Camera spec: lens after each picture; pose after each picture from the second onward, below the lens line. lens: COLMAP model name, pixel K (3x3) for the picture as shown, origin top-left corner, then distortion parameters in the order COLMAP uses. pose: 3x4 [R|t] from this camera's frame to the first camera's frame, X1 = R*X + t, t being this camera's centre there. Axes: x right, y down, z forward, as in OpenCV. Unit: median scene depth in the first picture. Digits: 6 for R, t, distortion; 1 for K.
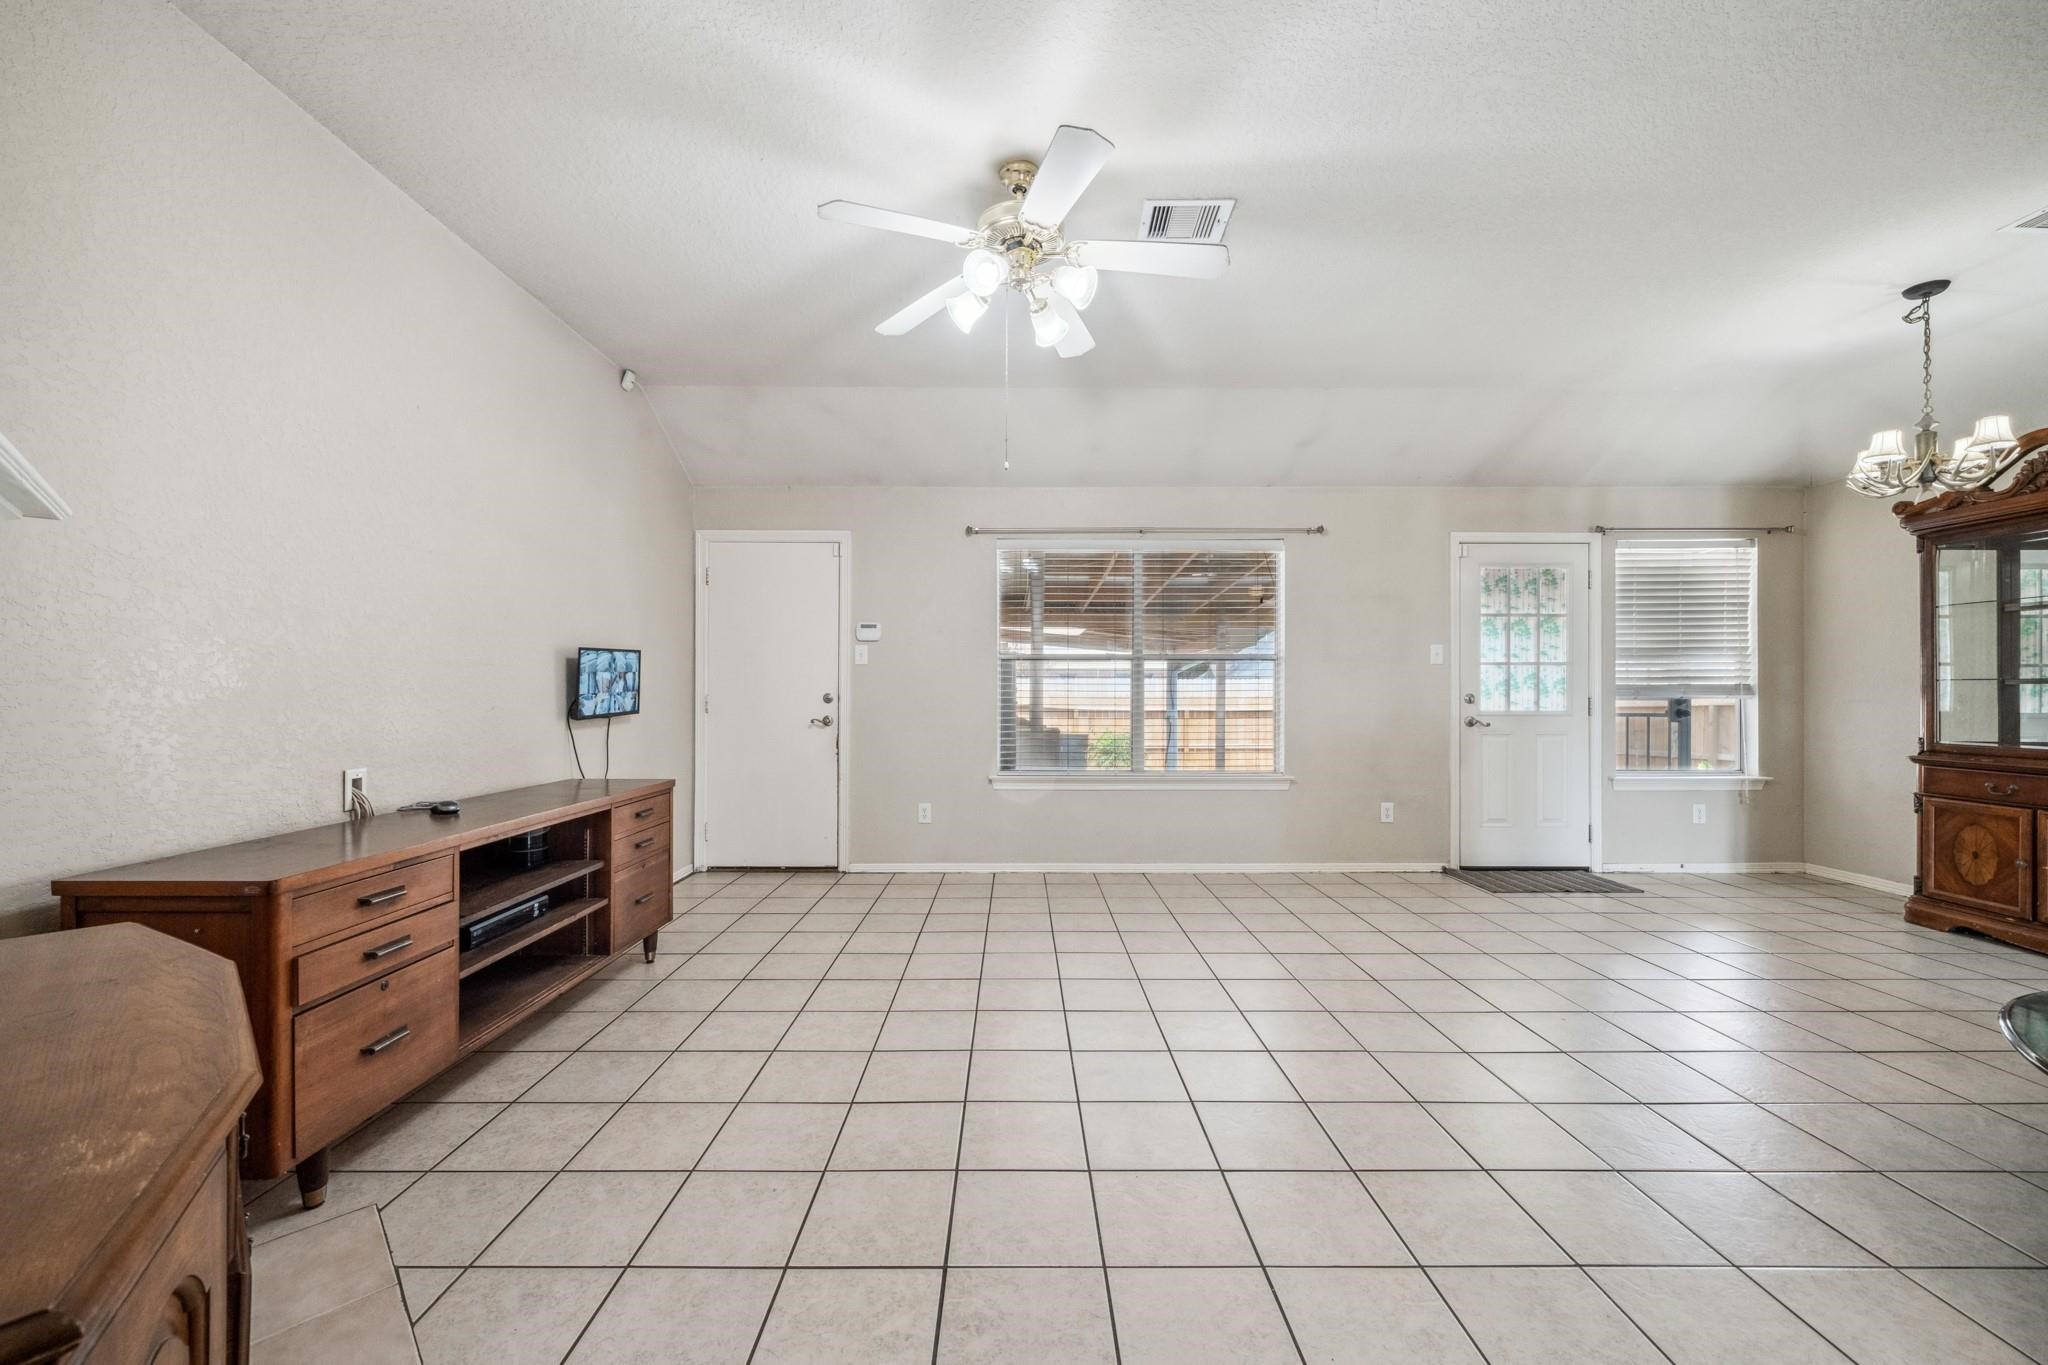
lens RADIAL K [[795.8, 0, 1014.5], [0, 795.8, 686.6], [0, 0, 1]] dist [-0.005934, 0.001784]
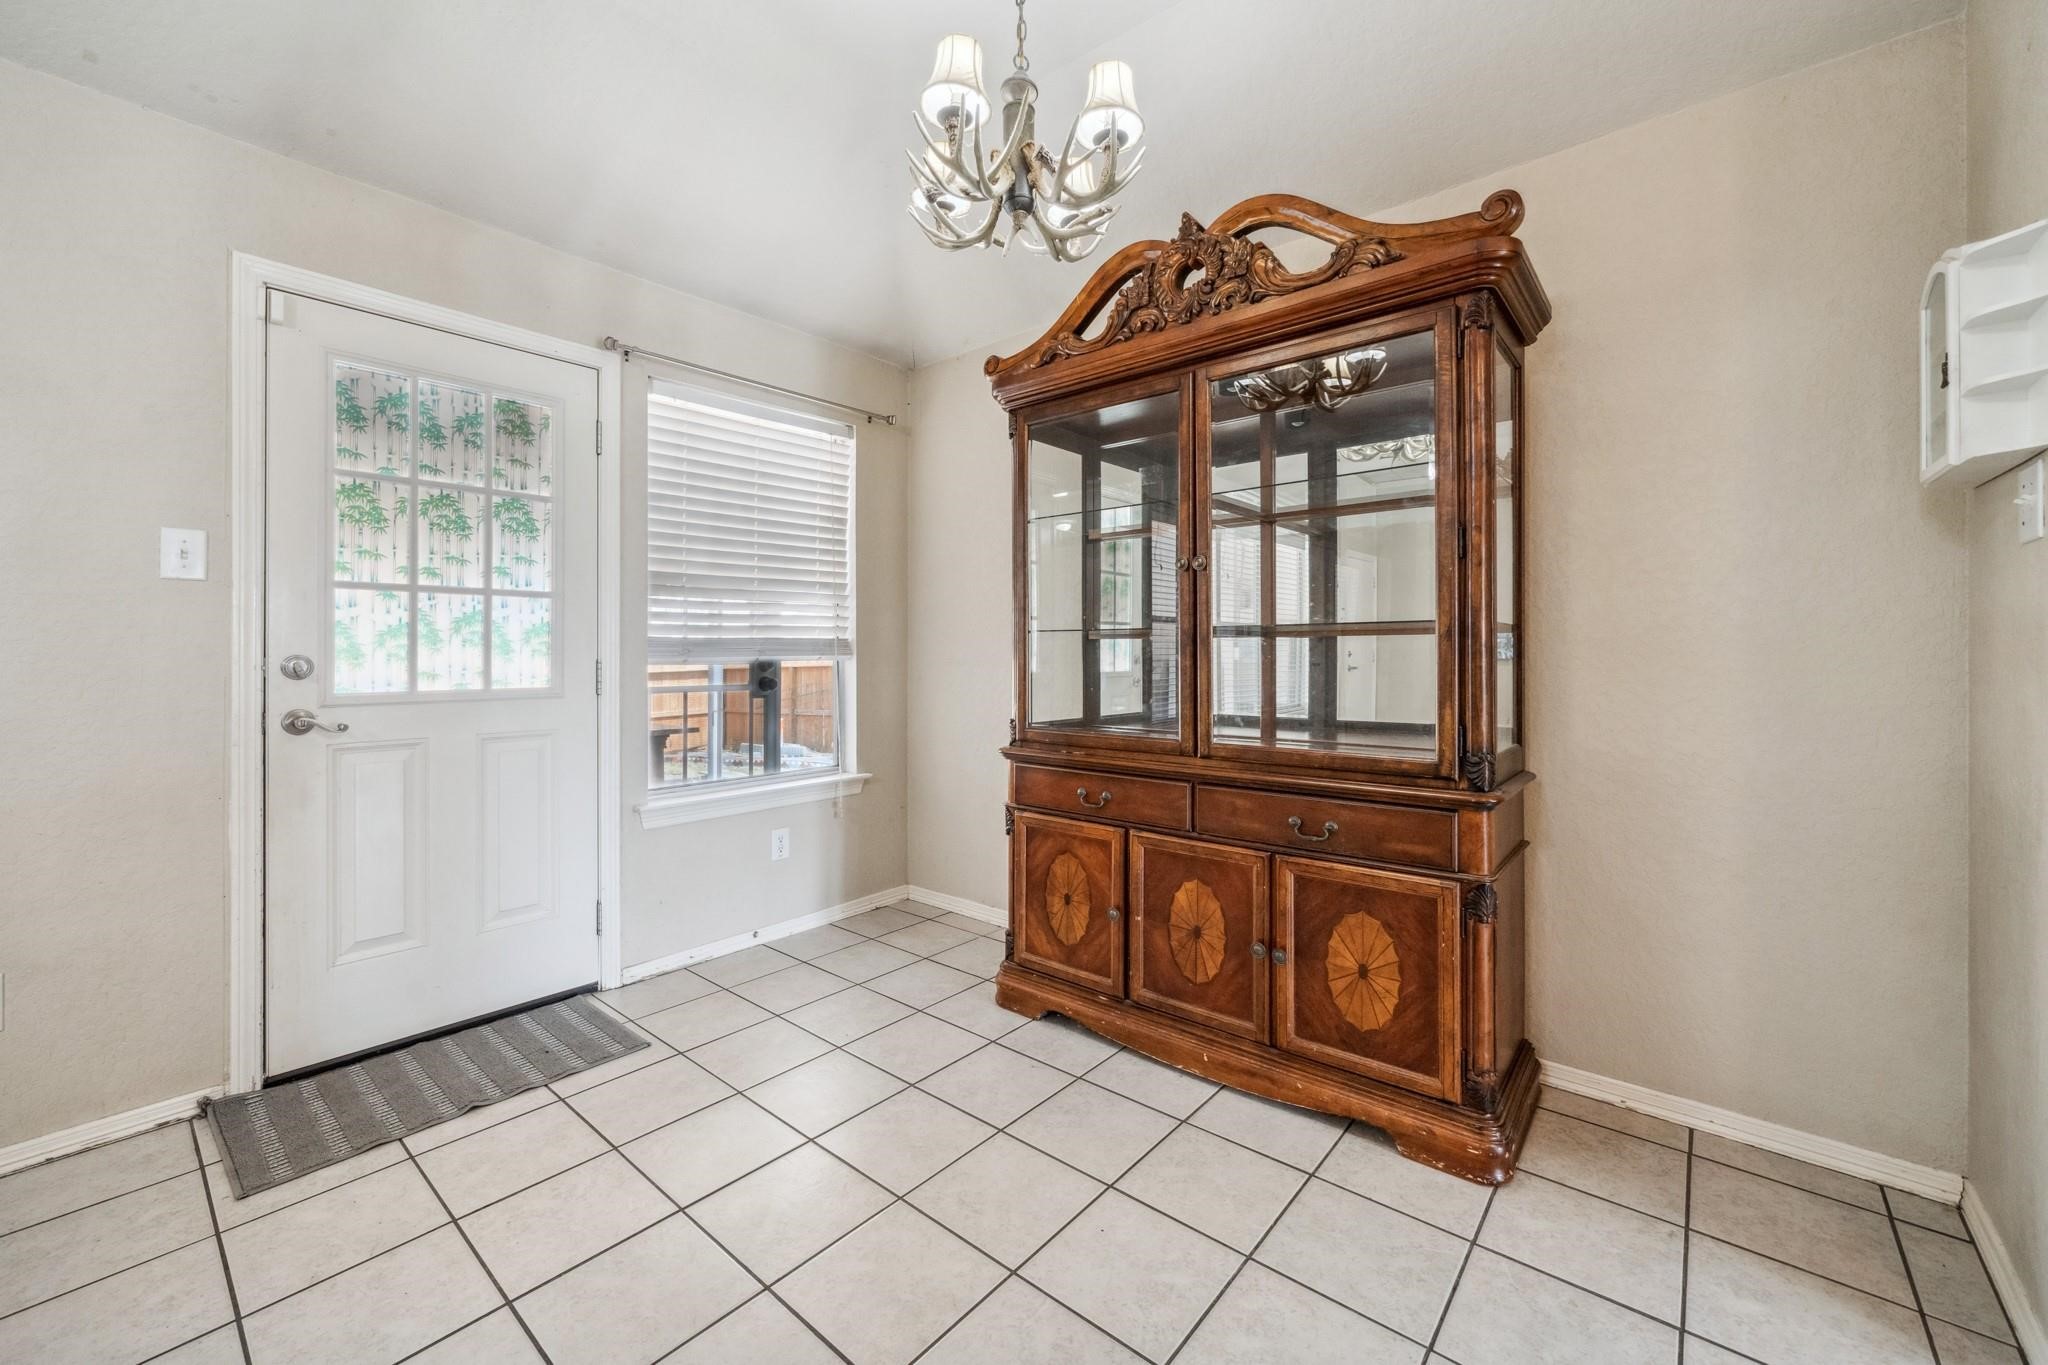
lens RADIAL K [[795.8, 0, 996.2], [0, 795.8, 652.3], [0, 0, 1]] dist [-0.005934, 0.001784]
pose [[0.676990, -0.002891, 0.735987, 0.643682], [-0.001114, 0.999987, 0.004953, 0.006107], [-0.735992, -0.004173, 0.676978, 0.558088]]
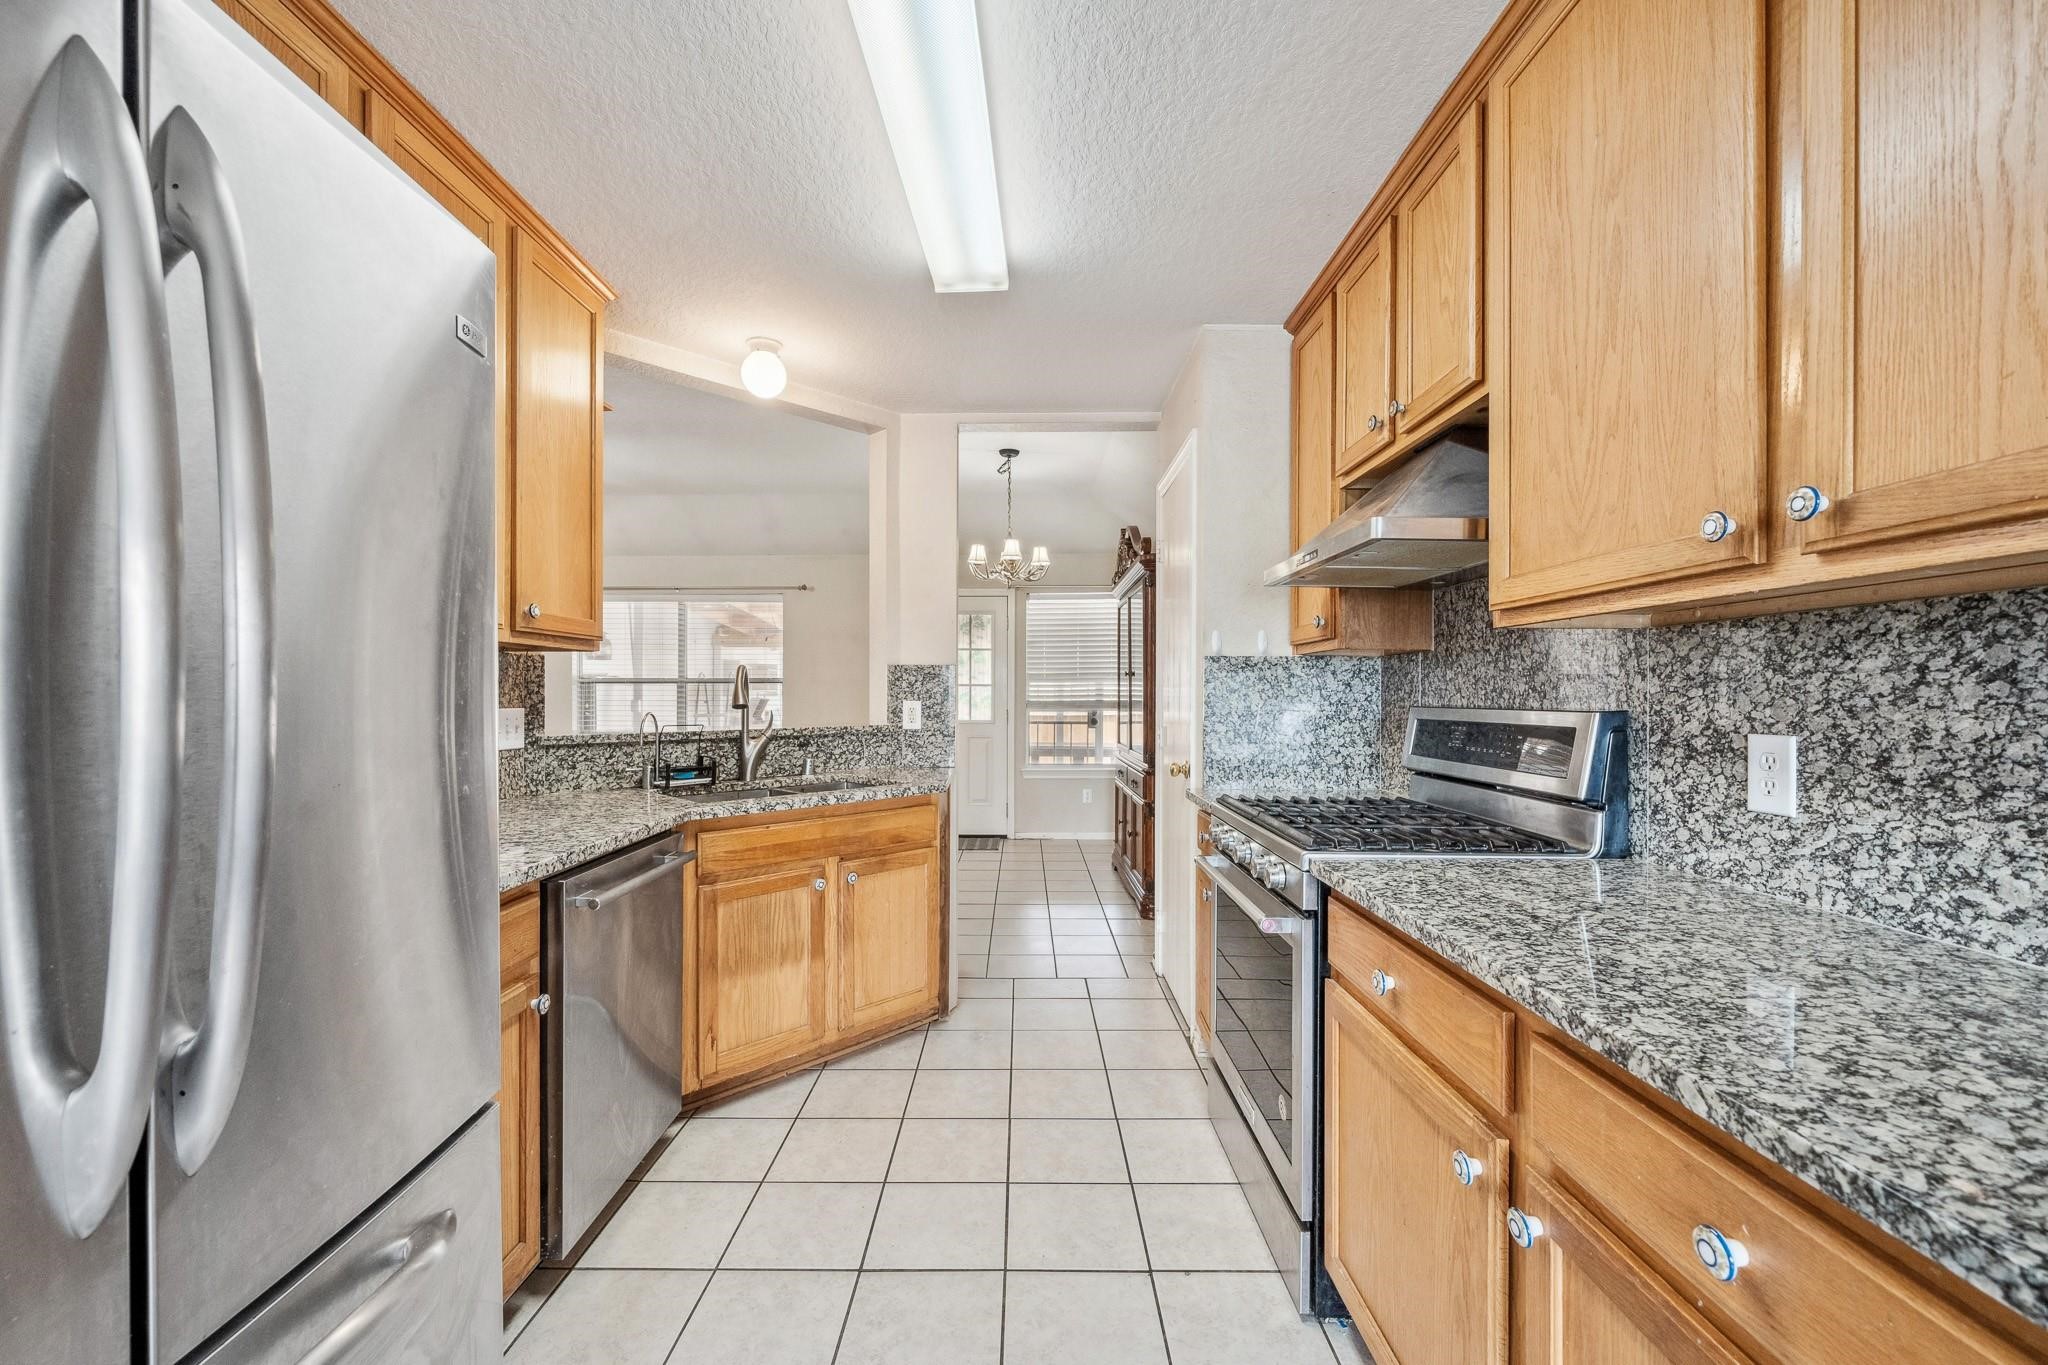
lens RADIAL K [[806.3, 0, 1009.5], [0, 806.3, 691.4], [0, 0, 1]] dist [-0.002582, -0.000057]
pose [[0.999055, -0.001585, -0.043436, 0.988400], [0.001716, 0.999994, 0.002960, -0.027031], [0.043431, -0.003032, 0.999052, -0.470803]]
